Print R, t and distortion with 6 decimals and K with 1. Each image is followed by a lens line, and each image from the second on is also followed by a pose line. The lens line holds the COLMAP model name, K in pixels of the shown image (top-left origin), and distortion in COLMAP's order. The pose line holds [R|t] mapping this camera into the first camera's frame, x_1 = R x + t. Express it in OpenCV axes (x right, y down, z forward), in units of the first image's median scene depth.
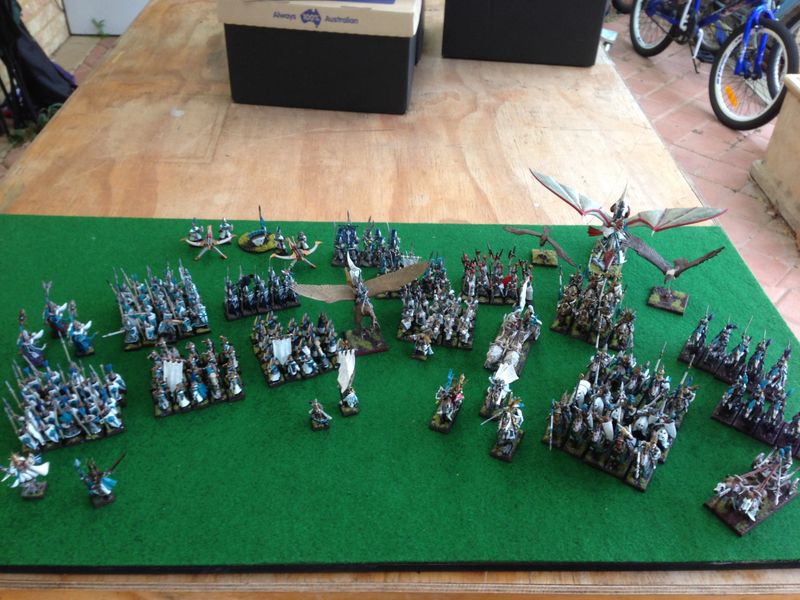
lens RADIAL K [[732.4, 0, 400.0], [0, 732.4, 300.0], [0, 0, 1]] dist [0.131080, -0.177273]
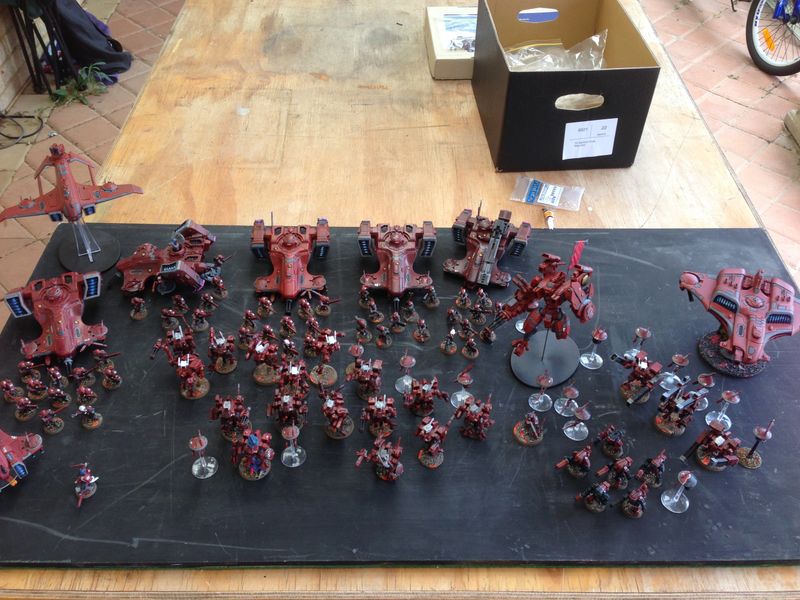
lens RADIAL K [[732.4, 0, 400.0], [0, 732.4, 300.0], [0, 0, 1]] dist [0.131080, -0.177273]
pose [[0.999866, -0.000459, -0.016348, -0.064886], [0.002339, 0.993344, 0.115162, -0.113076], [0.016186, -0.115185, 0.993212, -0.064503]]
